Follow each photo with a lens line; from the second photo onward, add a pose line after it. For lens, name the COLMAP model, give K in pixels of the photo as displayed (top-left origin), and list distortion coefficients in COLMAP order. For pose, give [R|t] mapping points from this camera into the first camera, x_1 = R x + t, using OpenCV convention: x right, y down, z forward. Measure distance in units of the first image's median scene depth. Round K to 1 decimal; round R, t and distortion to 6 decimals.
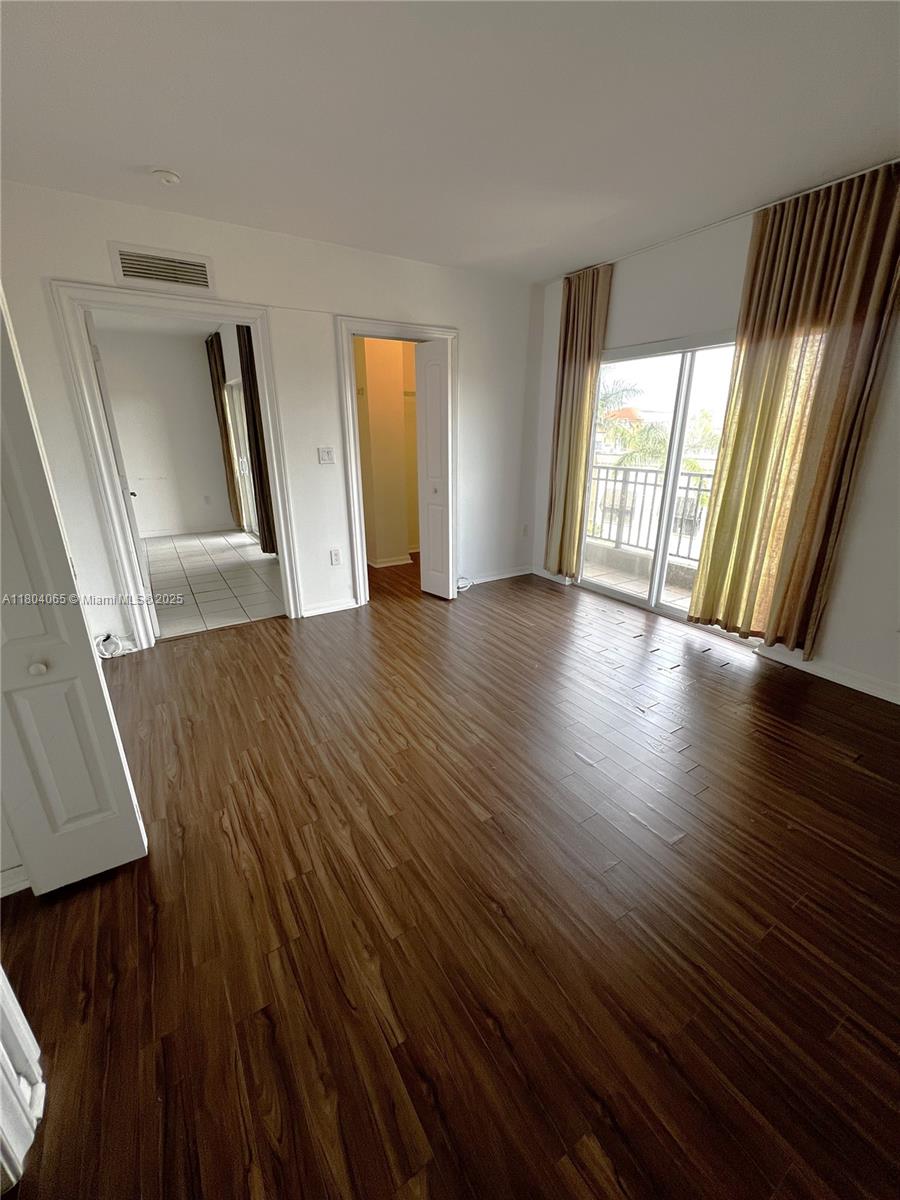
lens RADIAL K [[486.8, 0, 450.9], [0, 486.8, 610.2], [0, 0, 1]] dist [-0.000004, 0.000001]
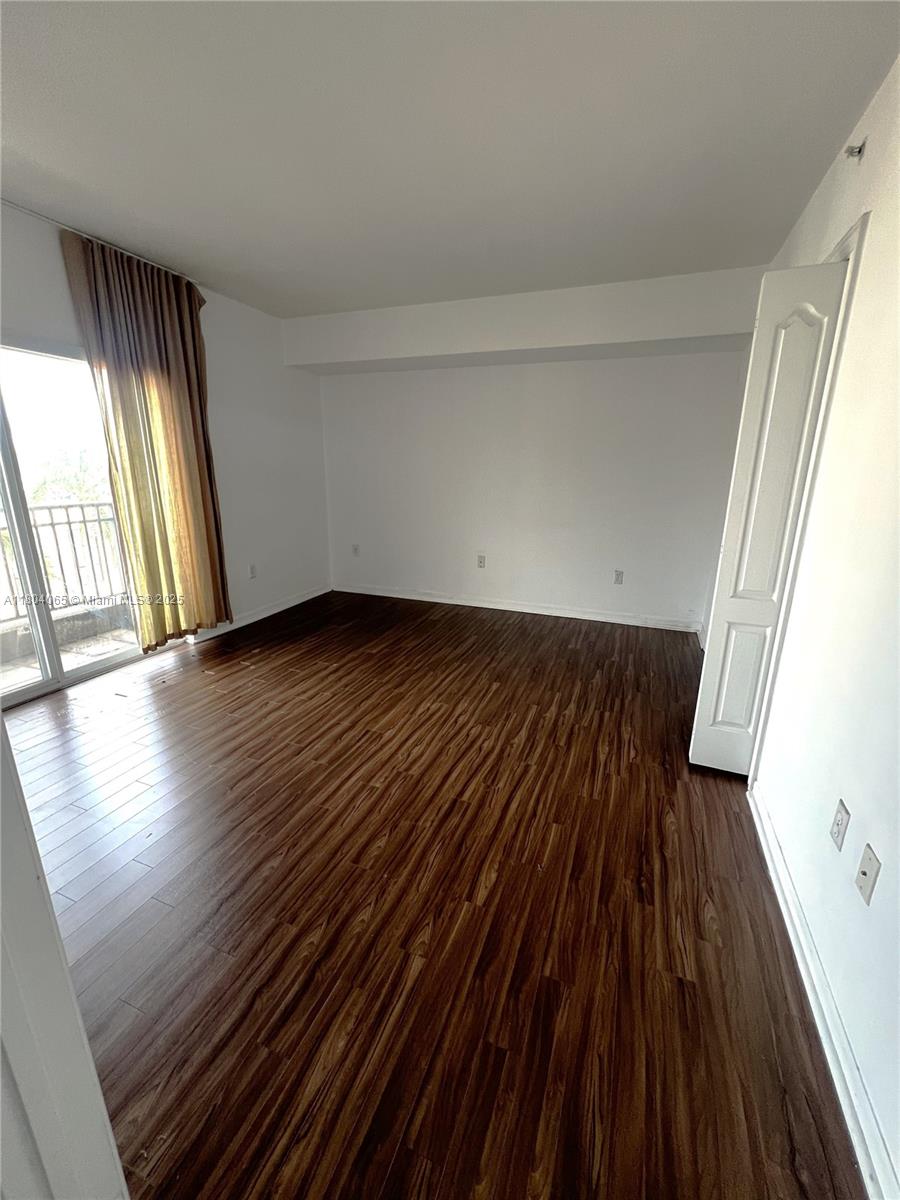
lens RADIAL K [[483.7, 0, 451.1], [0, 483.7, 597.5], [0, 0, 1]] dist [0.000647, 0.000106]
pose [[-0.599934, -0.212558, 0.771296, -0.867047], [0.263998, 0.857468, 0.441650, -0.502225], [-0.755238, 0.468581, -0.458309, 1.414931]]
